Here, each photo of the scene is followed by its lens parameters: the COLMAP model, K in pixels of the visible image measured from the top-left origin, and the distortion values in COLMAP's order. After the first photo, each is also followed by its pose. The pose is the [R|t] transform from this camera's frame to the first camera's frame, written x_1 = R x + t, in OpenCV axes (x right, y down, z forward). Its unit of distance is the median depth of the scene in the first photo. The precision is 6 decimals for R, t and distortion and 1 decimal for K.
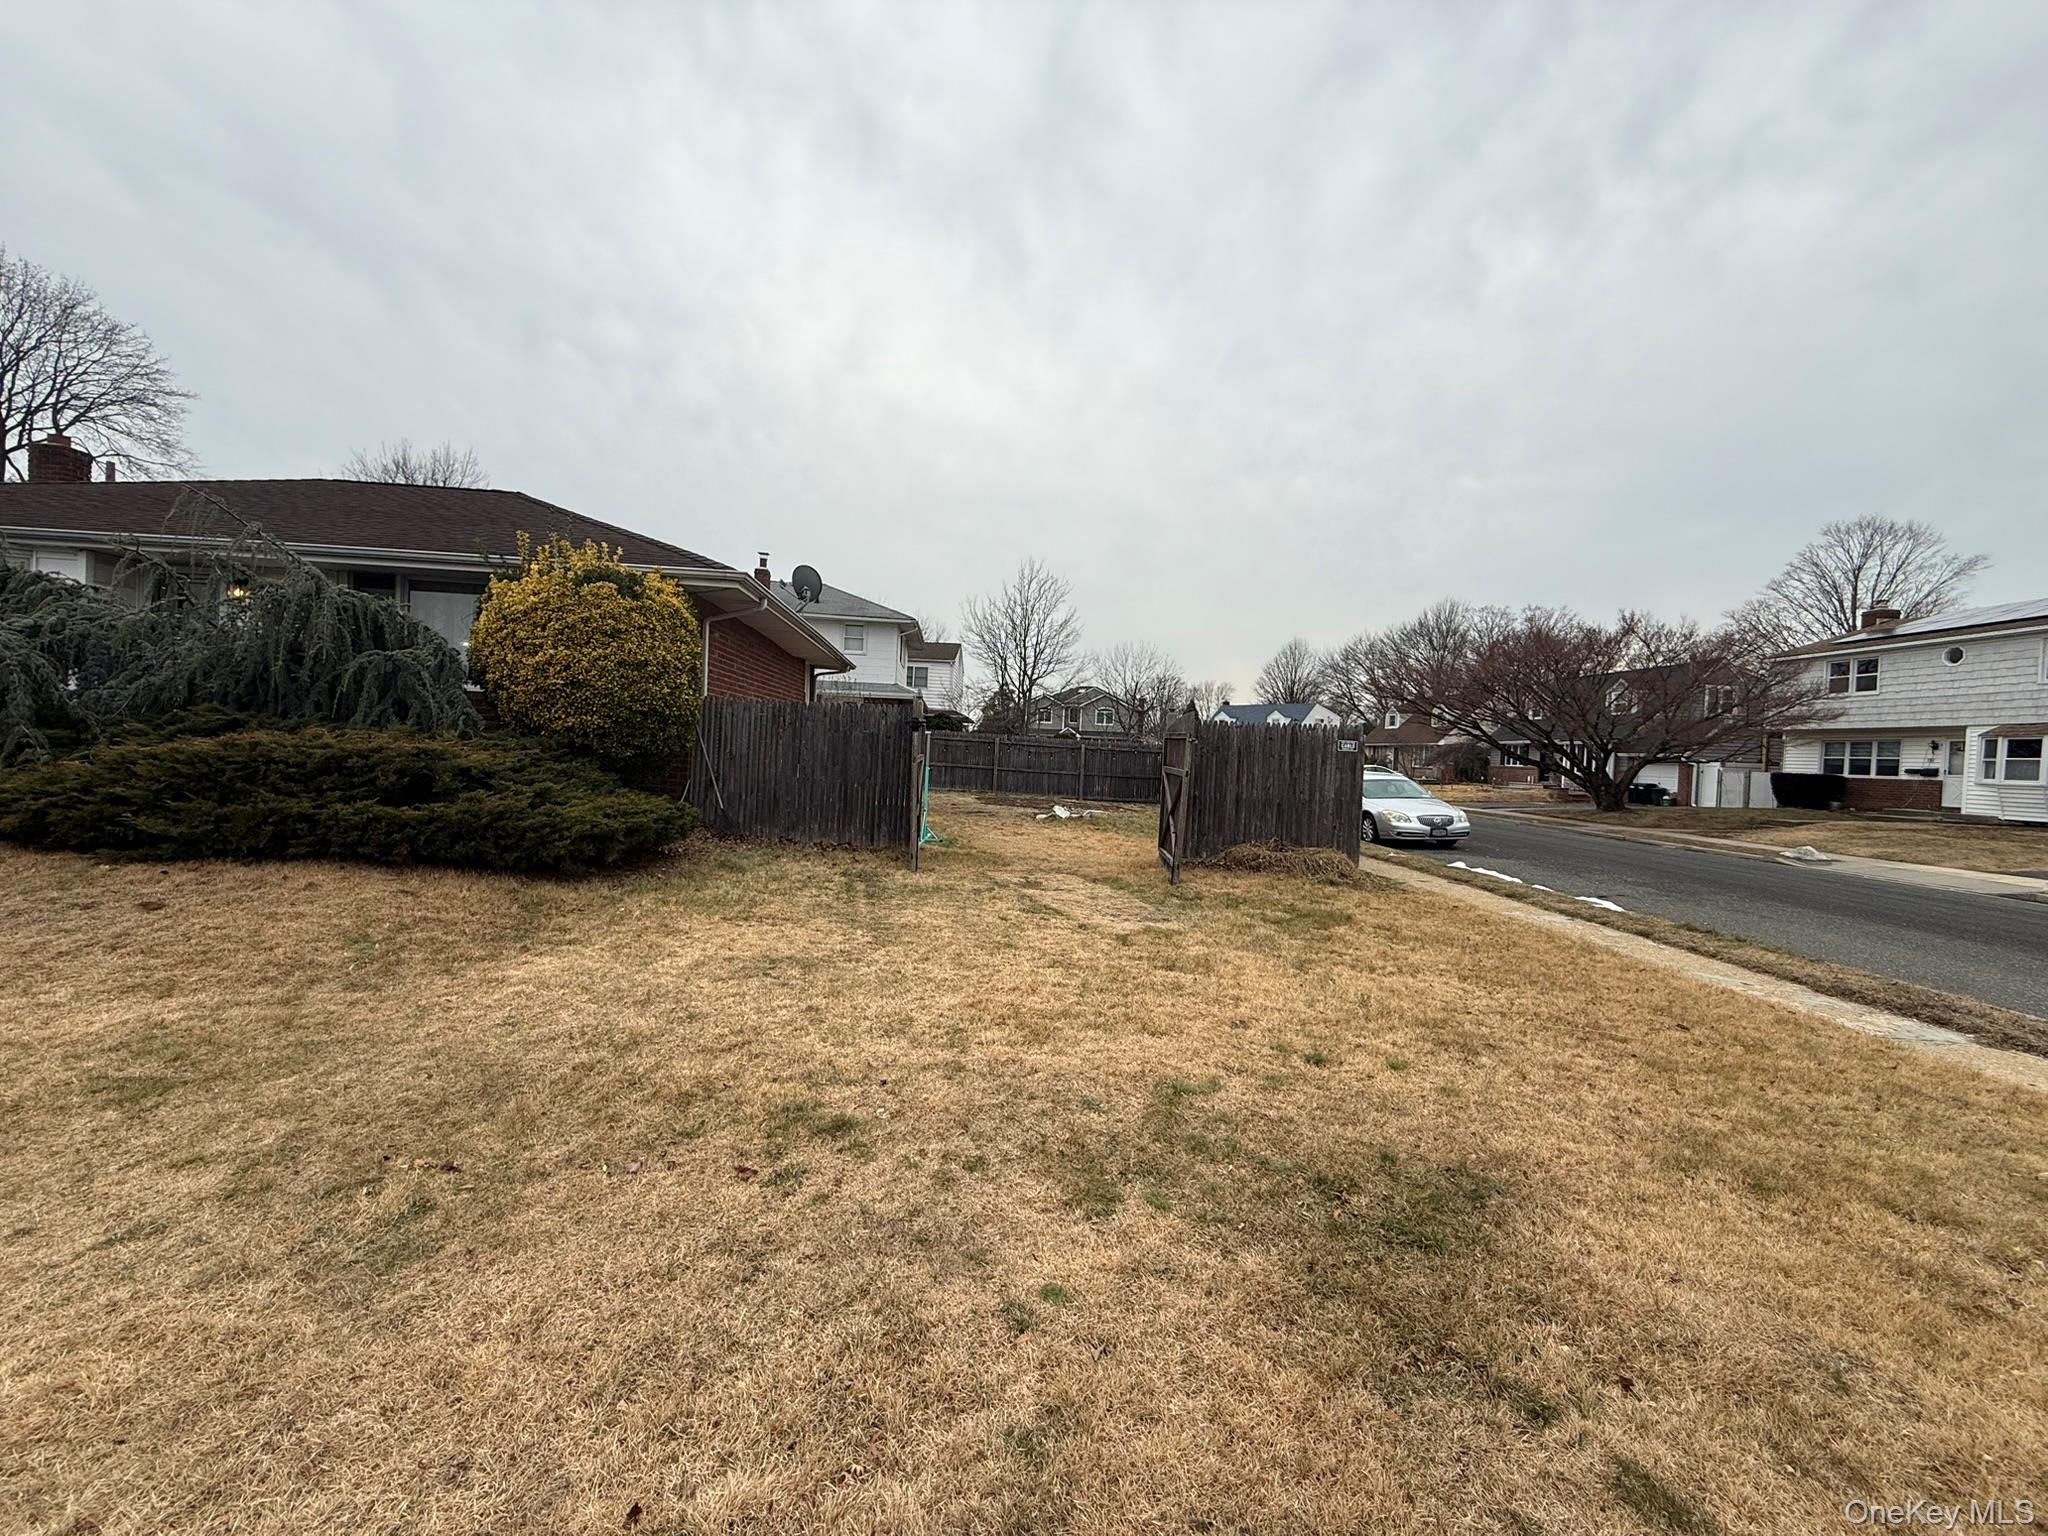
lens RADIAL K [[816.7, 0, 1025.1], [0, 816.7, 773.1], [0, 0, 1]] dist [0.000132, -0.000158]
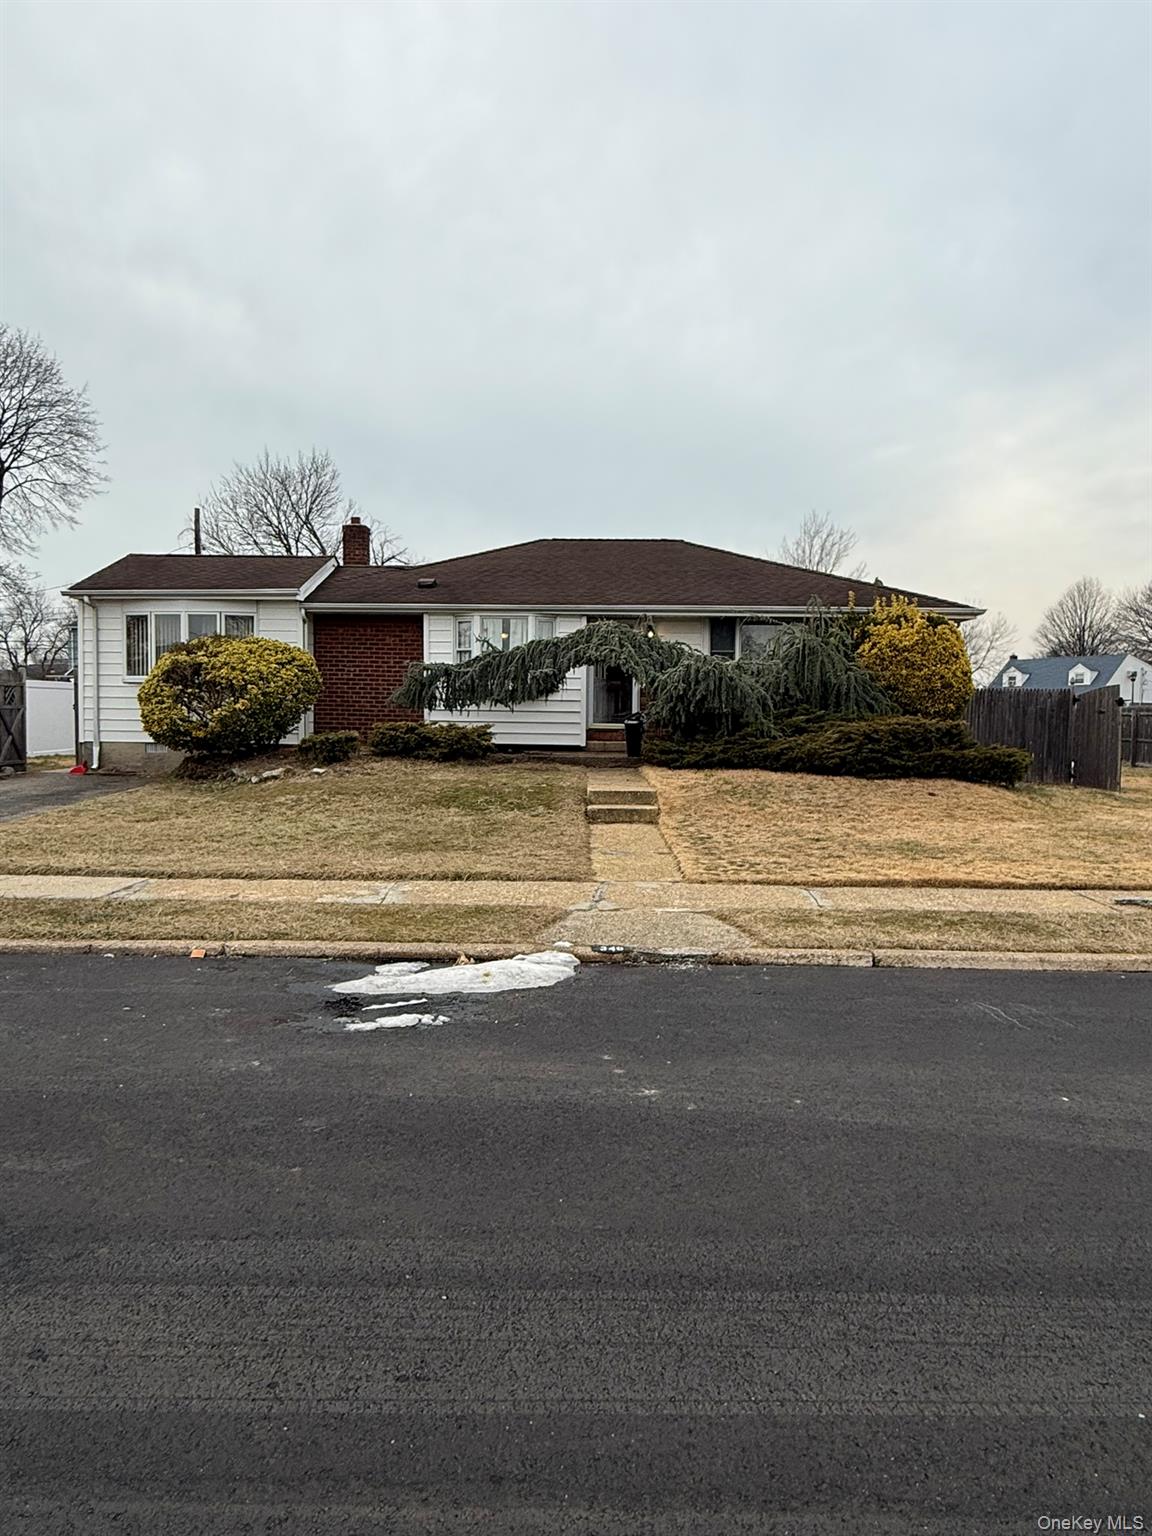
lens RADIAL K [[975.0, 0, 572.4], [0, 975.0, 770.5], [0, 0, 1]] dist [-0.003745, 0.001846]
pose [[0.991703, -0.027237, -0.125631, -0.128851], [0.029972, 0.999352, 0.019927, 0.000640], [0.125007, -0.023527, 0.991877, -0.137073]]
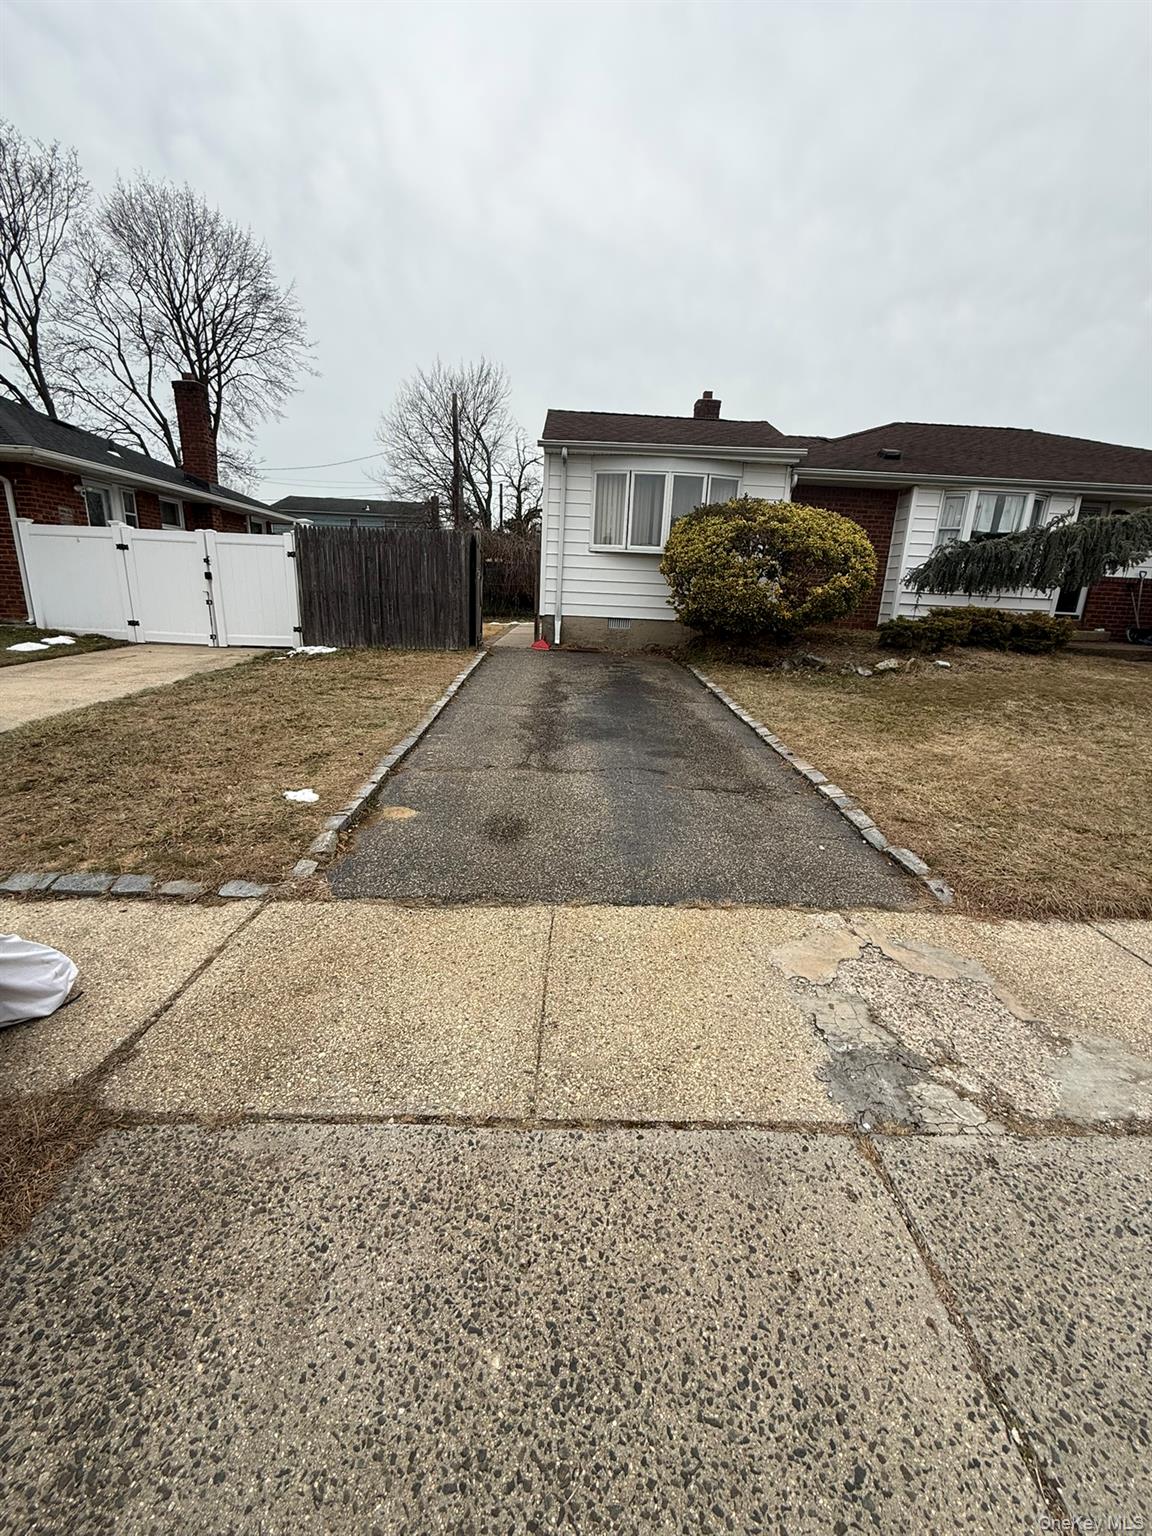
lens RADIAL K [[612.5, 0, 572.2], [0, 612.5, 766.2], [0, 0, 1]] dist [0.000132, -0.000158]
pose [[0.997464, 0.016130, -0.069315, -0.283273], [0.000991, 0.970733, 0.240158, -0.006359], [0.071160, -0.239618, 0.968256, -0.049536]]
